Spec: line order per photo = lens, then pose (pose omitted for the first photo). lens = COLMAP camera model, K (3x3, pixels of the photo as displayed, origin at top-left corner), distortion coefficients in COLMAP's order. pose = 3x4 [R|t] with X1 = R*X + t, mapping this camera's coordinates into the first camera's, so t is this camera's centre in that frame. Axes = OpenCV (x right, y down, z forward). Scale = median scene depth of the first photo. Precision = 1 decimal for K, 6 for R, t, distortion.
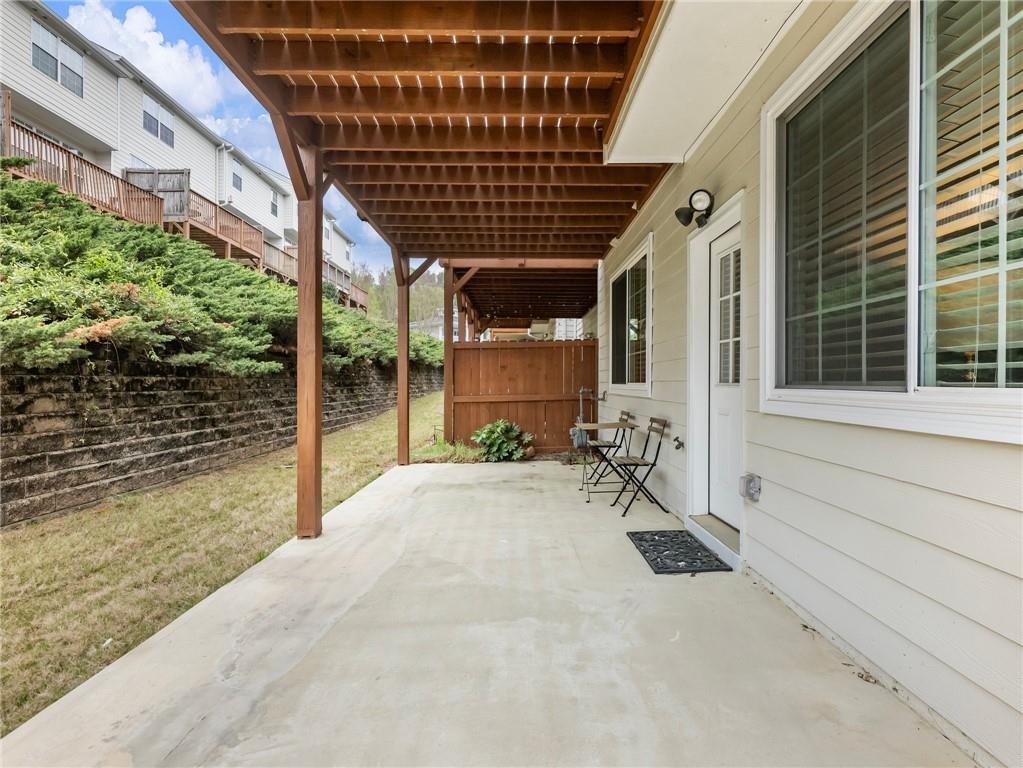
lens RADIAL K [[477.3, 0, 509.8], [0, 477.3, 382.9], [0, 0, 1]] dist [0.000499, -0.000345]
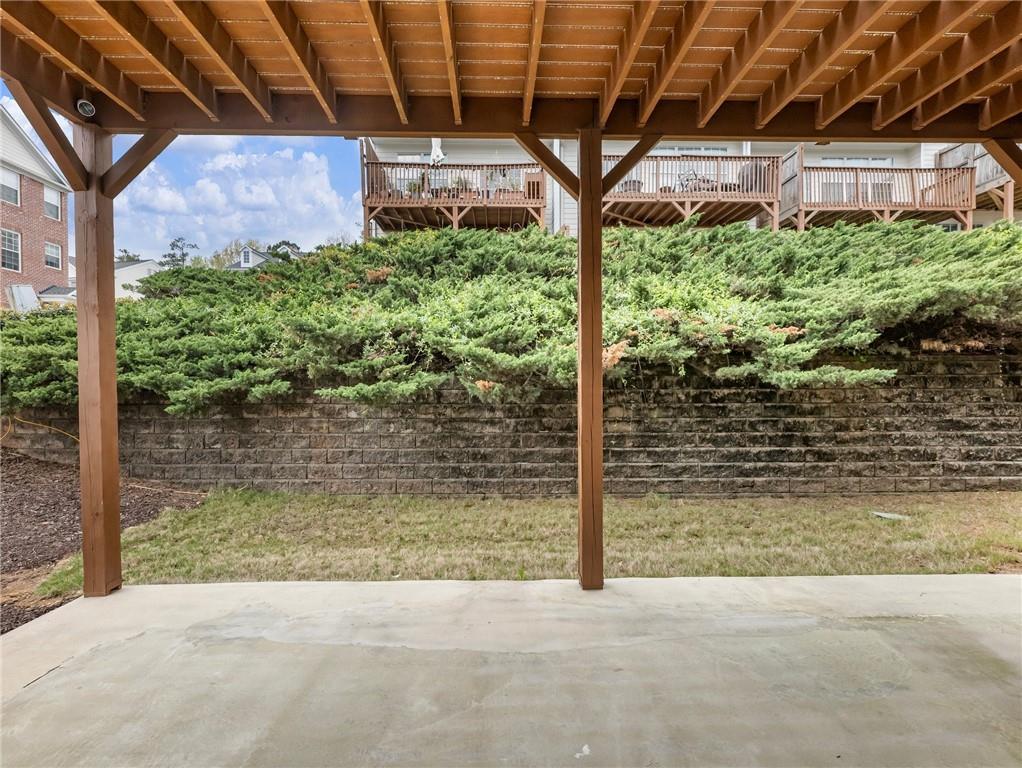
lens RADIAL K [[474.1, 0, 509.4], [0, 474.1, 389.0], [0, 0, 1]] dist [0.000964, 0.000058]
pose [[0.035204, 0.012040, -0.999308, 0.270592], [0.001459, 0.999926, 0.012099, -0.027829], [0.999379, -0.001884, 0.035184, 0.524632]]
